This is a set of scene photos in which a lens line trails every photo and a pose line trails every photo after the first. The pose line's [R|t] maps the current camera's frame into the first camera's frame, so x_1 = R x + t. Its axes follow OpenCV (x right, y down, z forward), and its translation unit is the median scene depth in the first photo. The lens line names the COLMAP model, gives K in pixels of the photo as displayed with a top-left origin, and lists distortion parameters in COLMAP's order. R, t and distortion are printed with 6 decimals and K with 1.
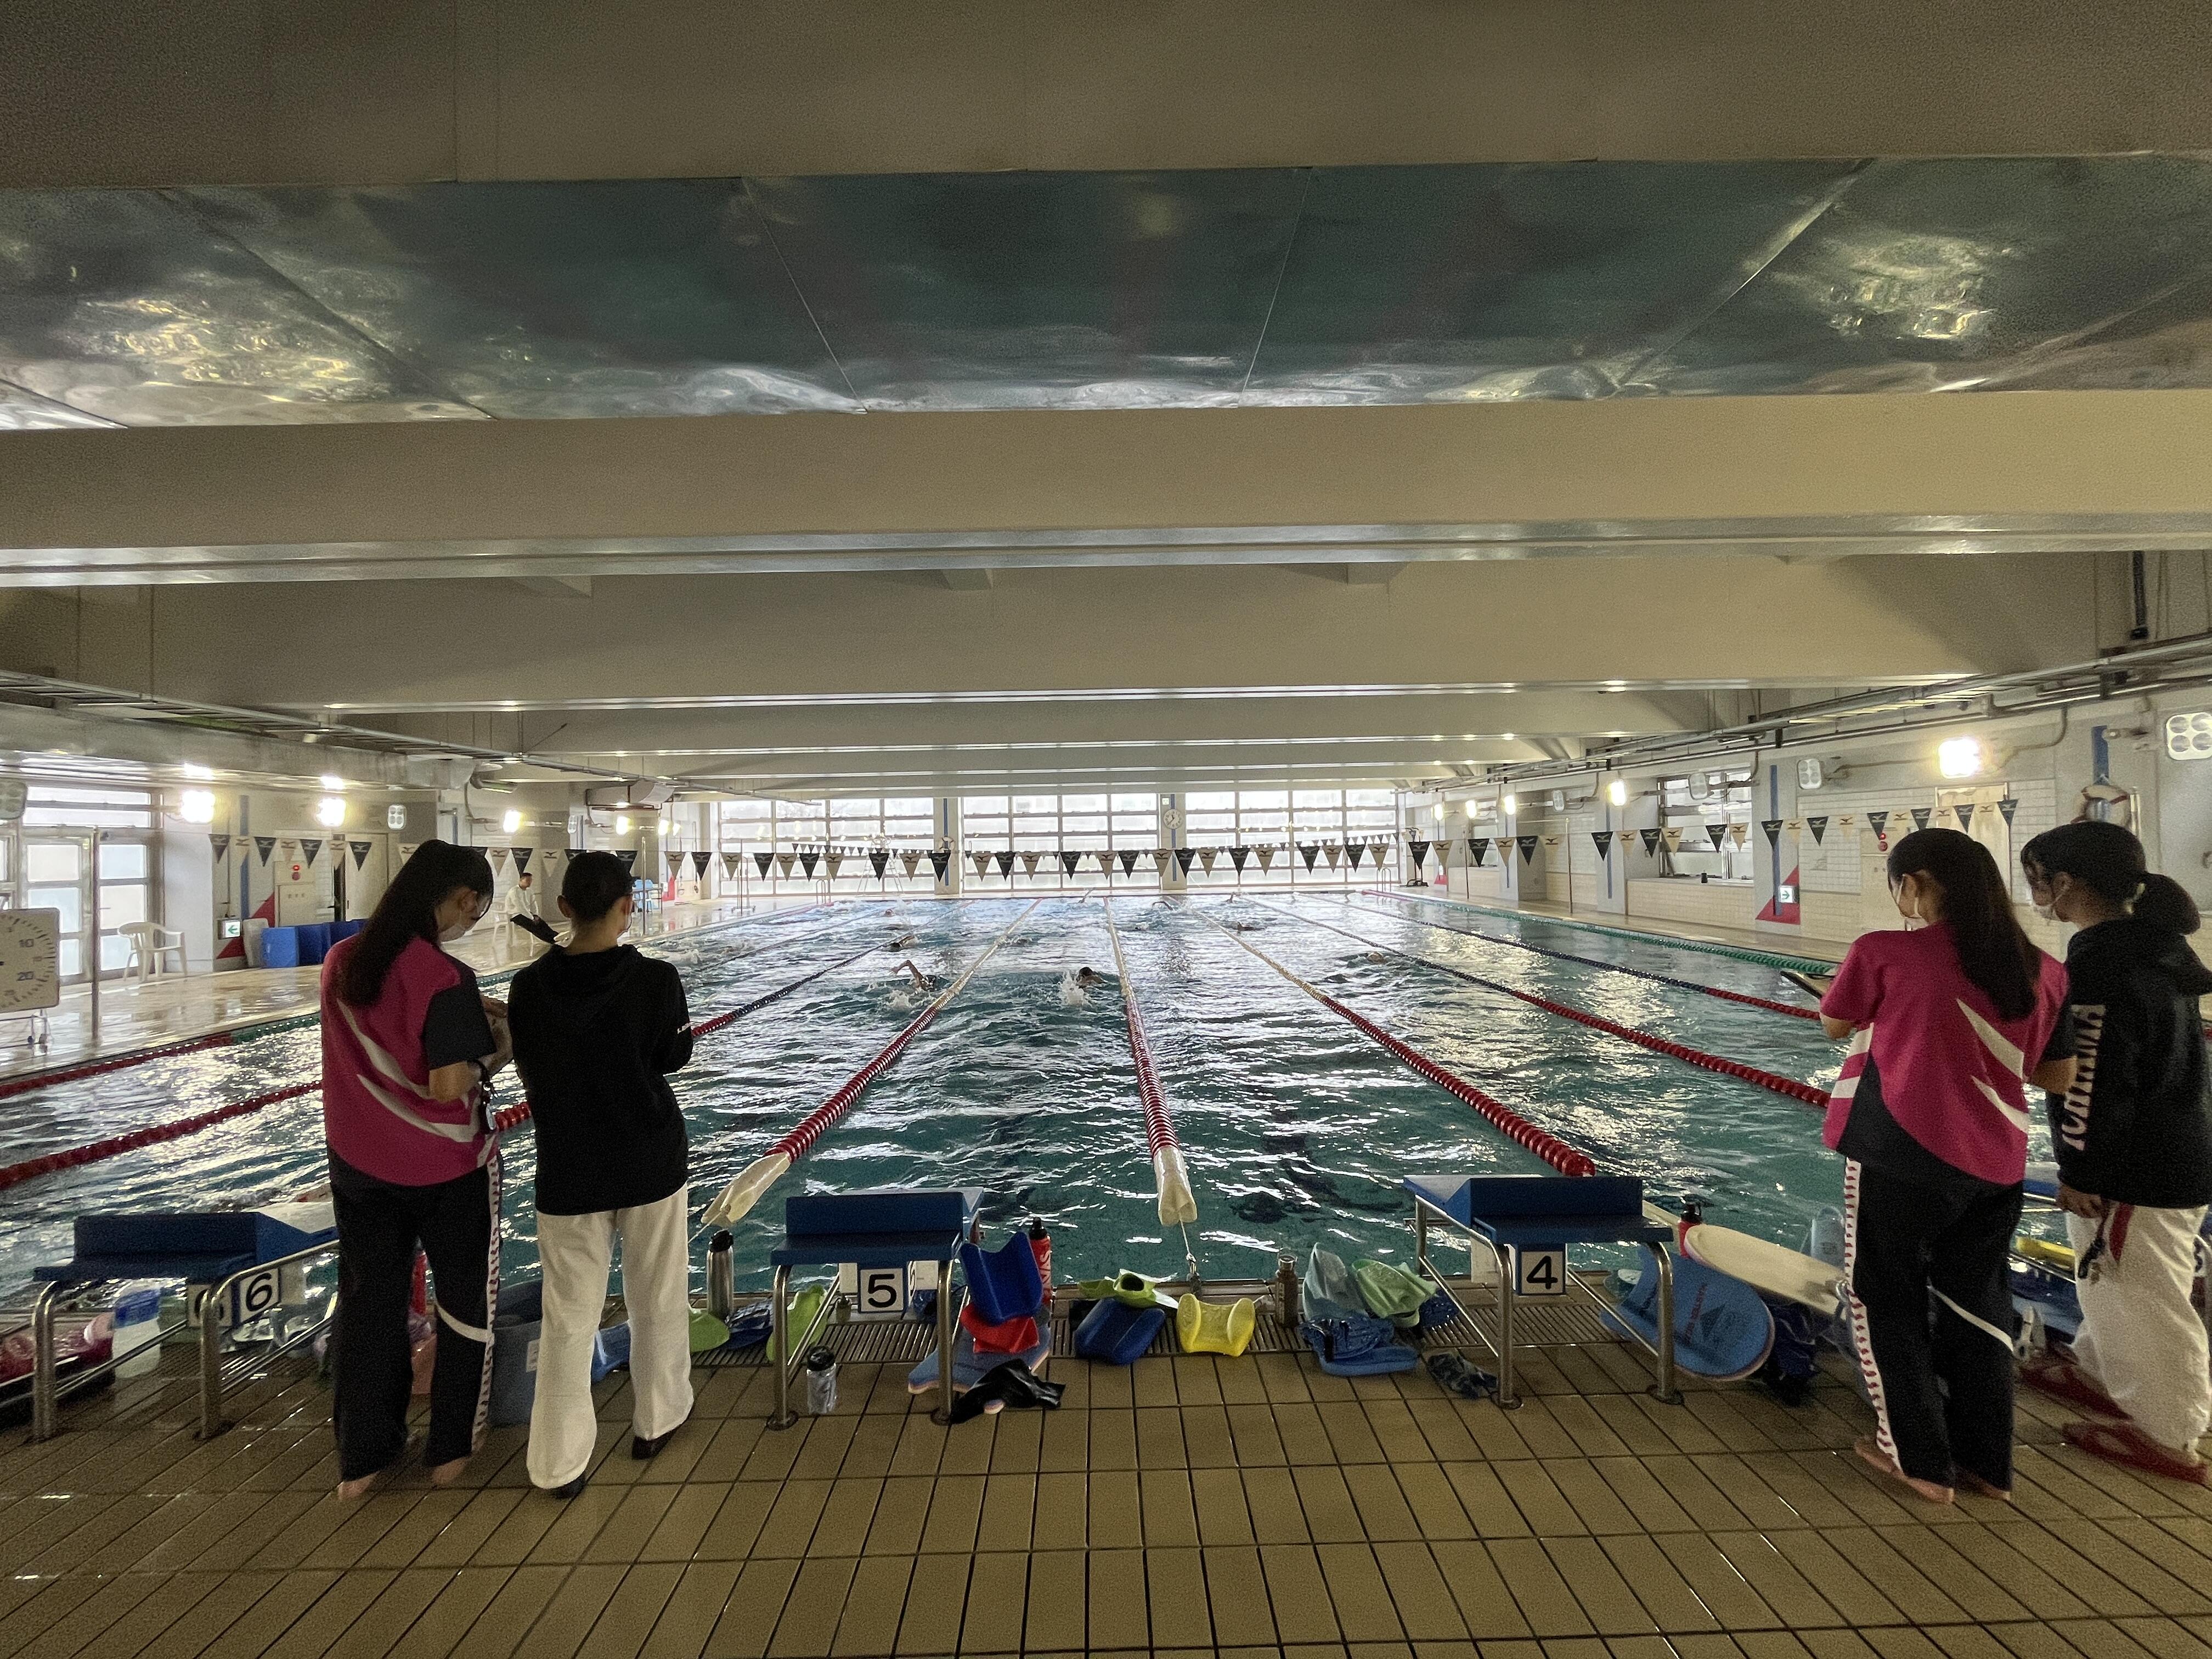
lens RADIAL K [[884.2, 0, 1106.0], [0, 884.2, 829.5], [0, 0, 1]] dist [-0.000103, -0.000096]
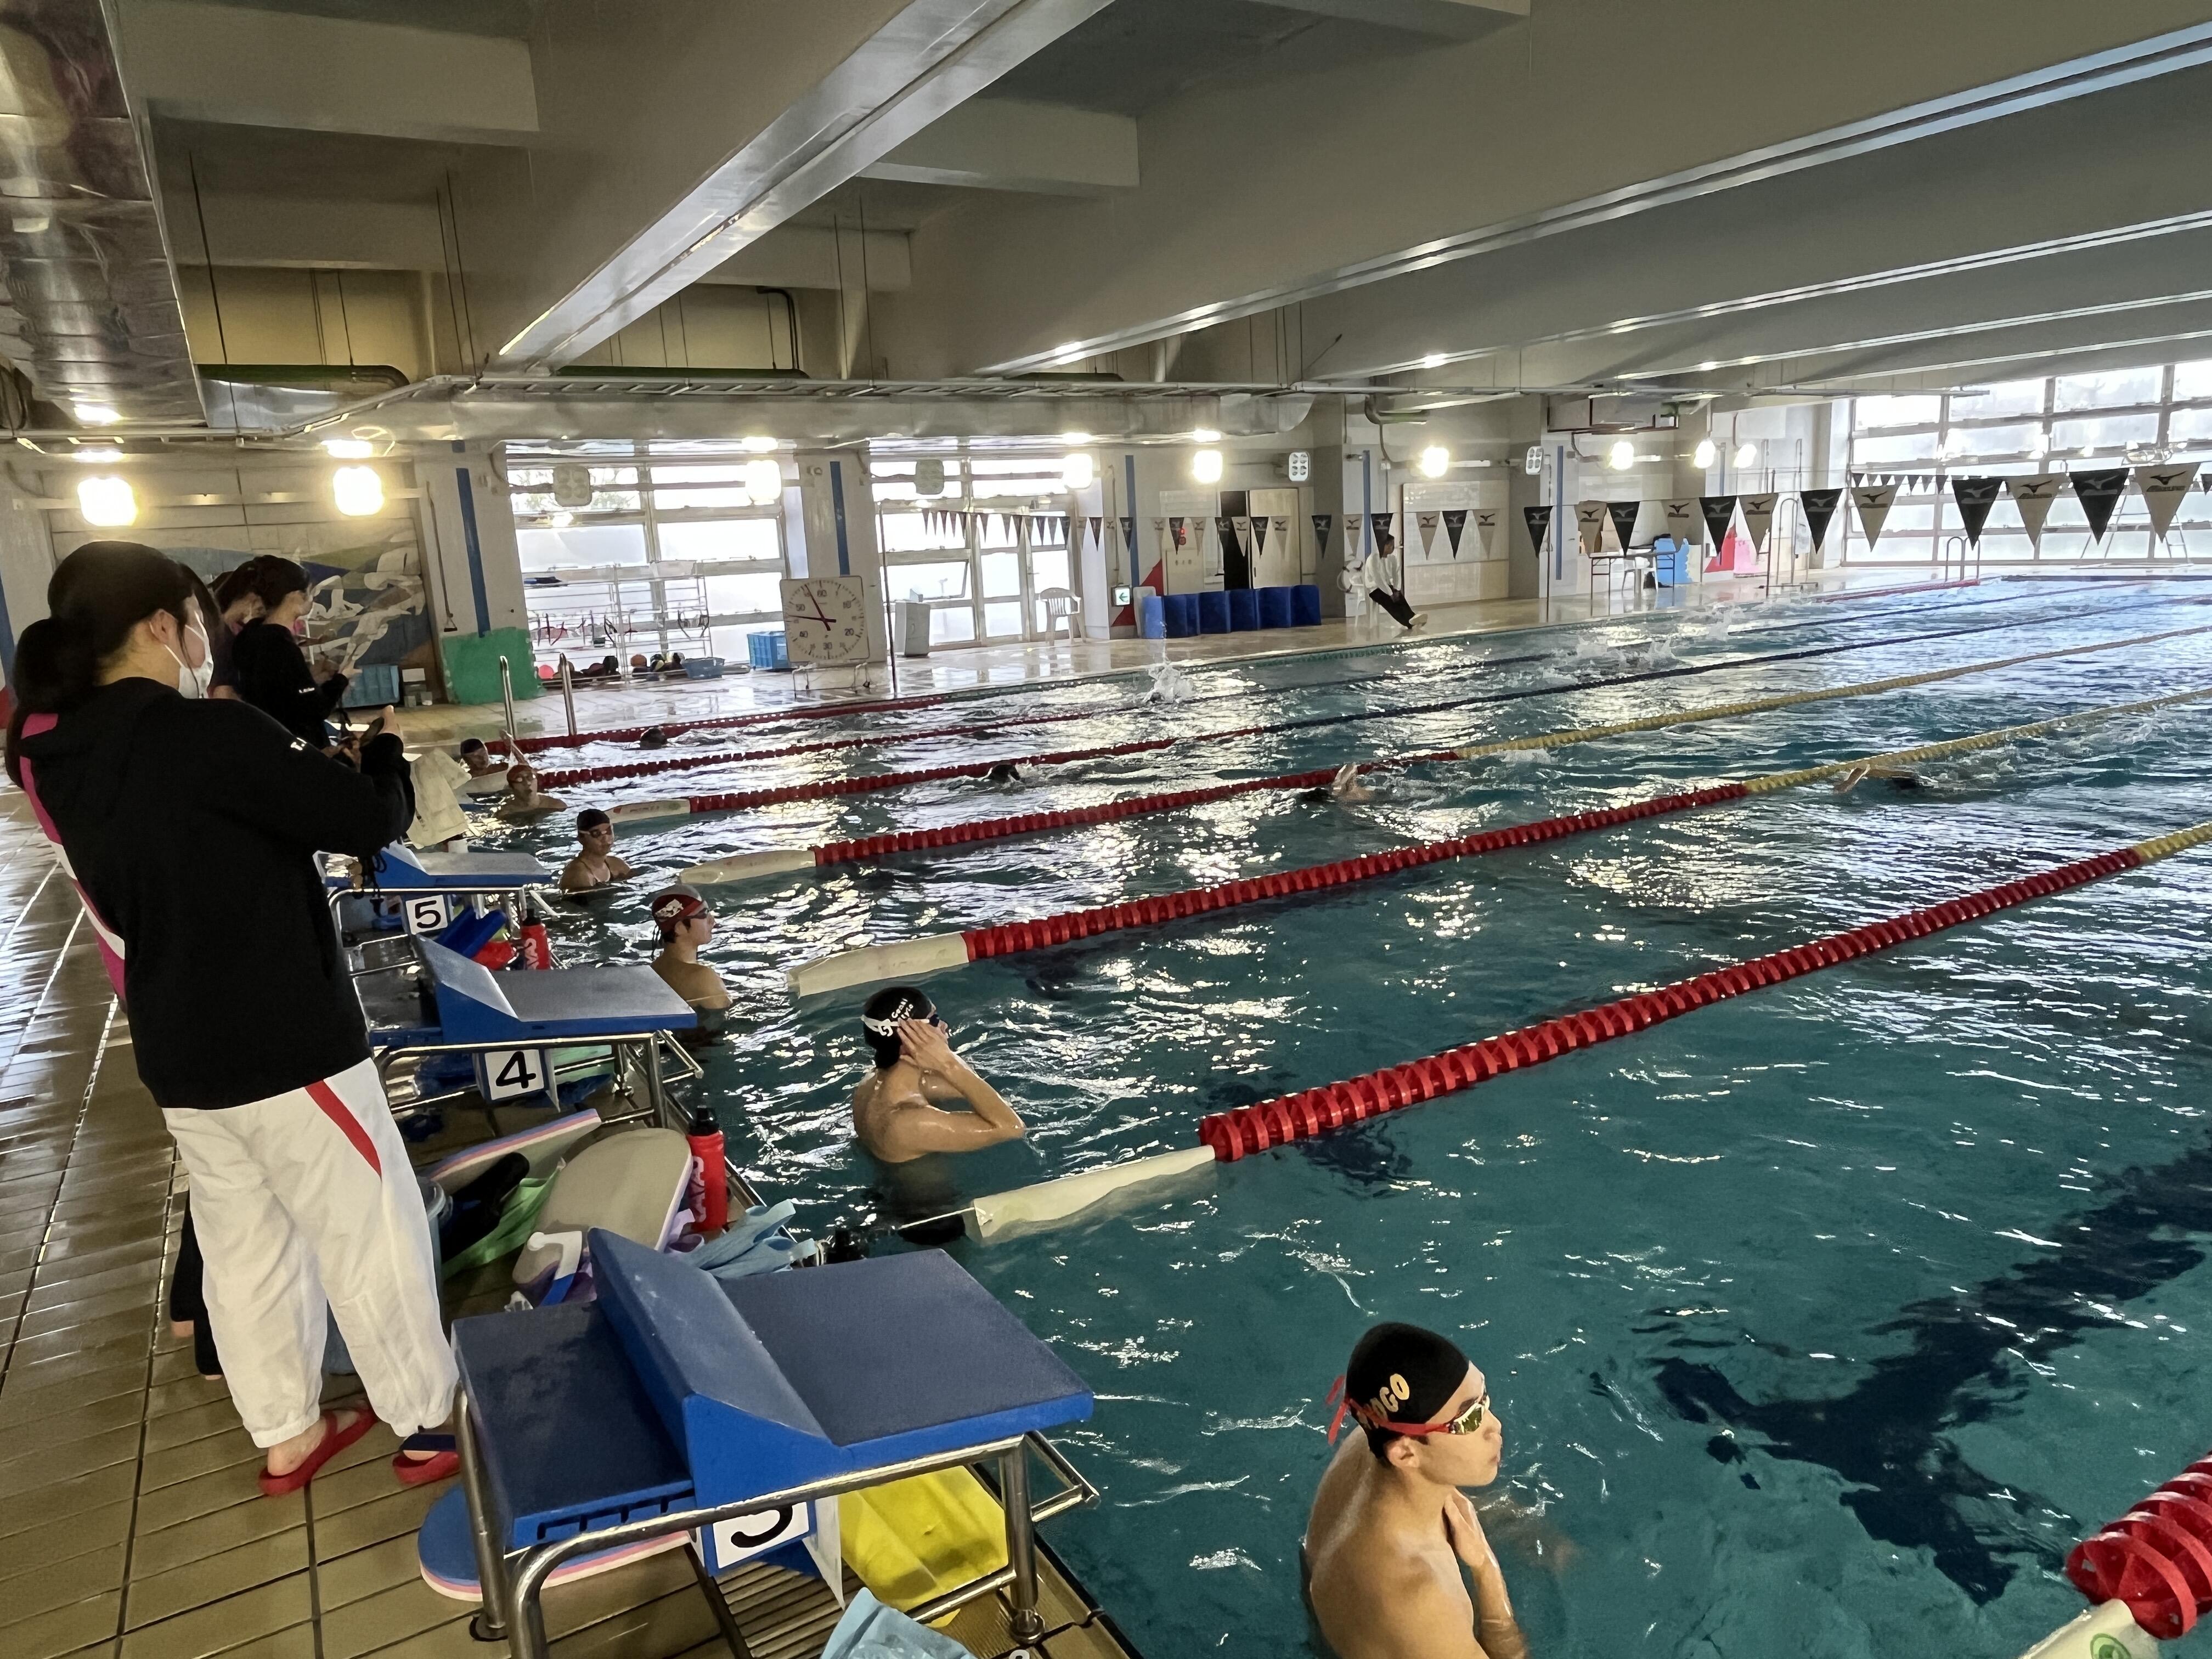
lens RADIAL K [[1430.2, 0, 1106.0], [0, 1430.2, 829.5], [0, 0, 1]] dist [-0.030921, 0.059312]
pose [[0.505820, 0.168447, -0.846033, 0.371884], [0.058115, 0.971867, 0.228246, 0.000822], [0.860679, -0.164619, 0.481801, 0.172712]]
